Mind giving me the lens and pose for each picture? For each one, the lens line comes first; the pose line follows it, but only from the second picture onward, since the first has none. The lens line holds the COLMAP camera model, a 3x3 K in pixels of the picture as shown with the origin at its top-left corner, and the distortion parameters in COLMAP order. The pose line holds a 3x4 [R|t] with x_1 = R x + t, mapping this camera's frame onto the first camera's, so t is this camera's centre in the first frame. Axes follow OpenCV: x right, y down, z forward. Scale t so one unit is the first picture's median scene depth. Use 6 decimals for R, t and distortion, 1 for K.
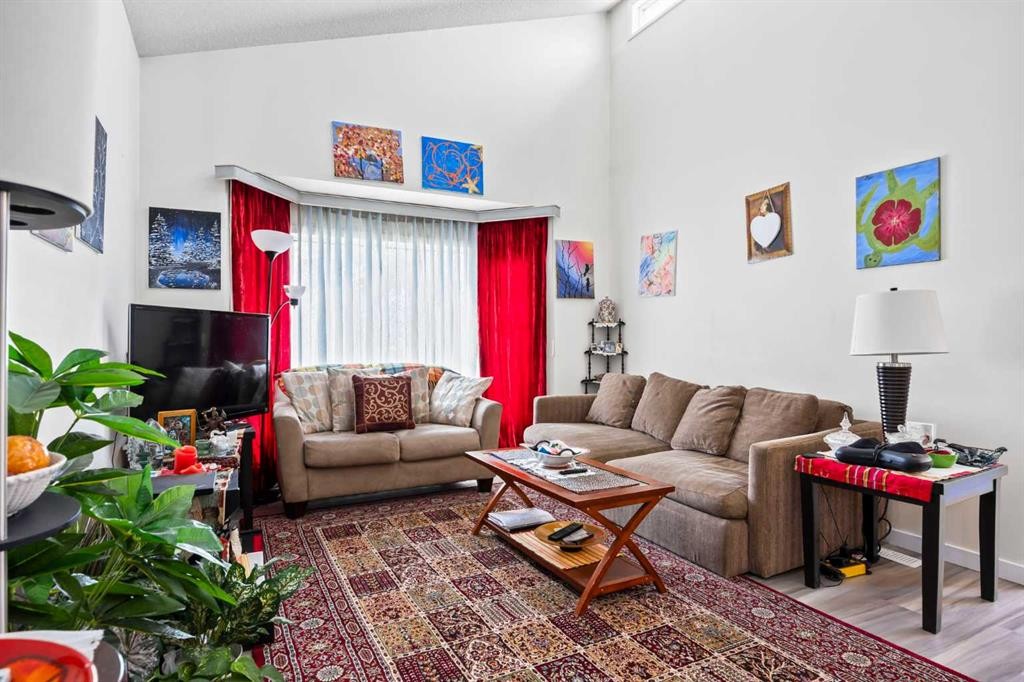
lens RADIAL K [[555.3, 0, 512.6], [0, 555.3, 344.0], [0, 0, 1]] dist [0.000865, -0.000601]
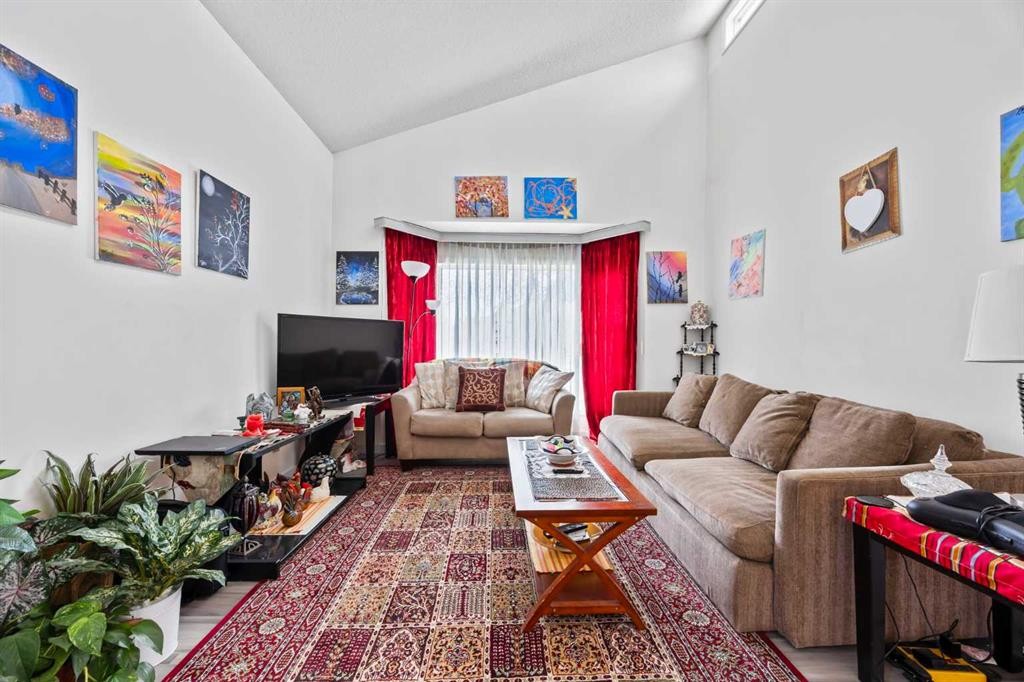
lens RADIAL K [[388.4, 0, 509.1], [0, 388.4, 344.2], [0, 0, 1]] dist [-0.001418, -0.000023]
pose [[0.904661, 0.008288, -0.426051, 0.213462], [-0.009525, 0.999954, -0.000774, 0.003355], [0.426025, 0.004758, 0.904699, 0.228208]]
